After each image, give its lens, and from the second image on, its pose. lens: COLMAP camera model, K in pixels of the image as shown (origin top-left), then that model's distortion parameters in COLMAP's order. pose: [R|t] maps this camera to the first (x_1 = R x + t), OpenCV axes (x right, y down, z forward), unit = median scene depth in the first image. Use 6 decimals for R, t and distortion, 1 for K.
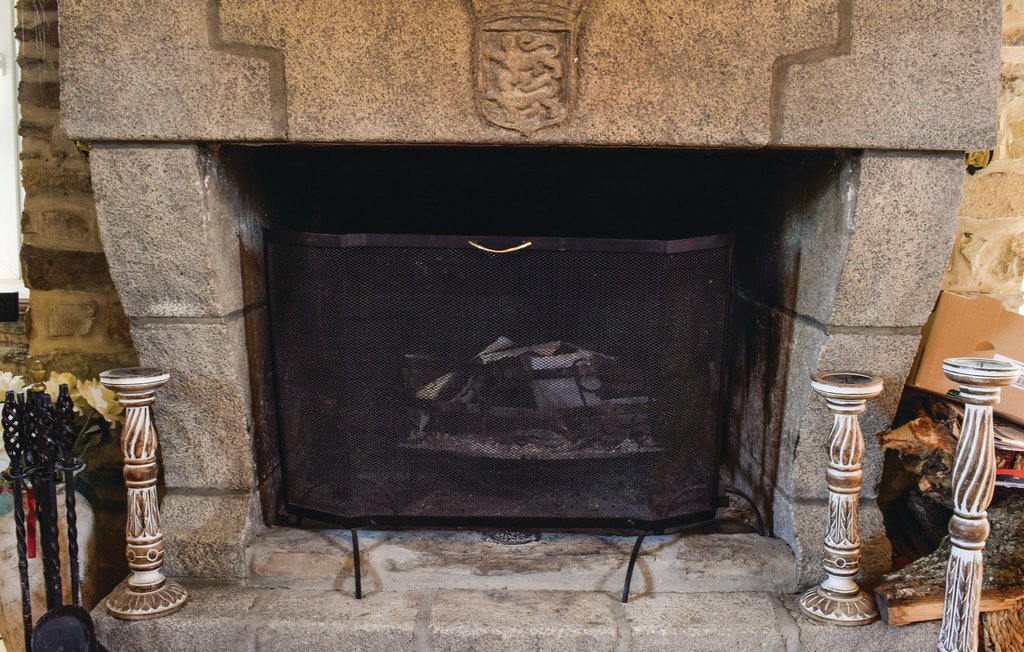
lens RADIAL K [[1043.8, 0, 512.0], [0, 1043.8, 326.0], [0, 0, 1]] dist [-0.068597, 0.005259]
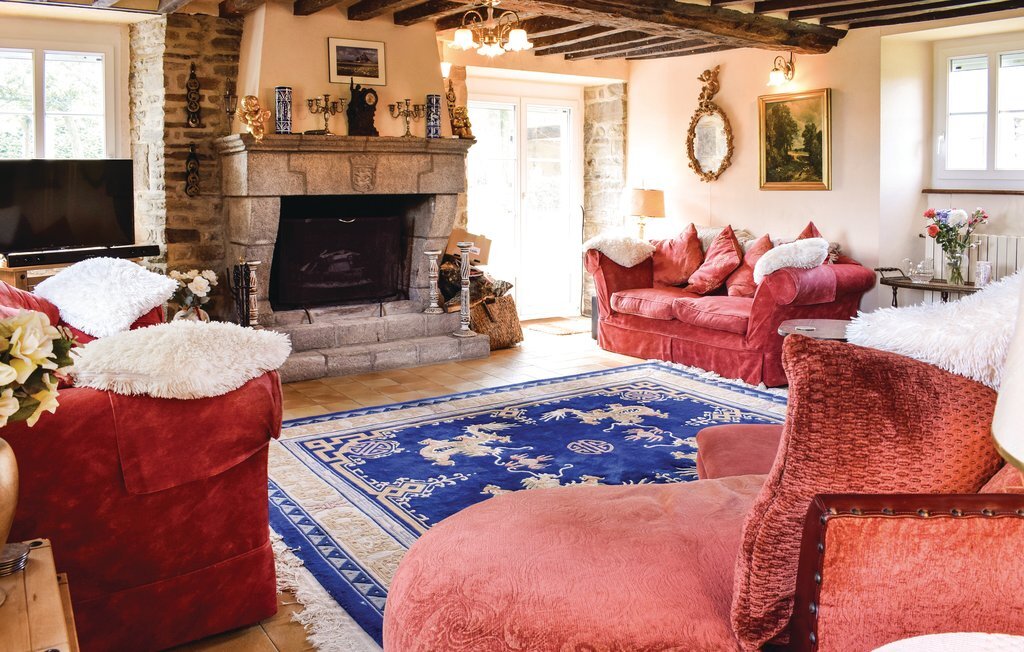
lens RADIAL K [[851.1, 0, 512.0], [0, 851.1, 326.0], [0, 0, 1]] dist [-0.008637, -0.000822]
pose [[0.838658, -0.106432, 0.534158, -1.137560], [0.086000, 0.994296, 0.063089, 0.151560], [-0.537826, -0.006973, 0.843027, -1.820990]]
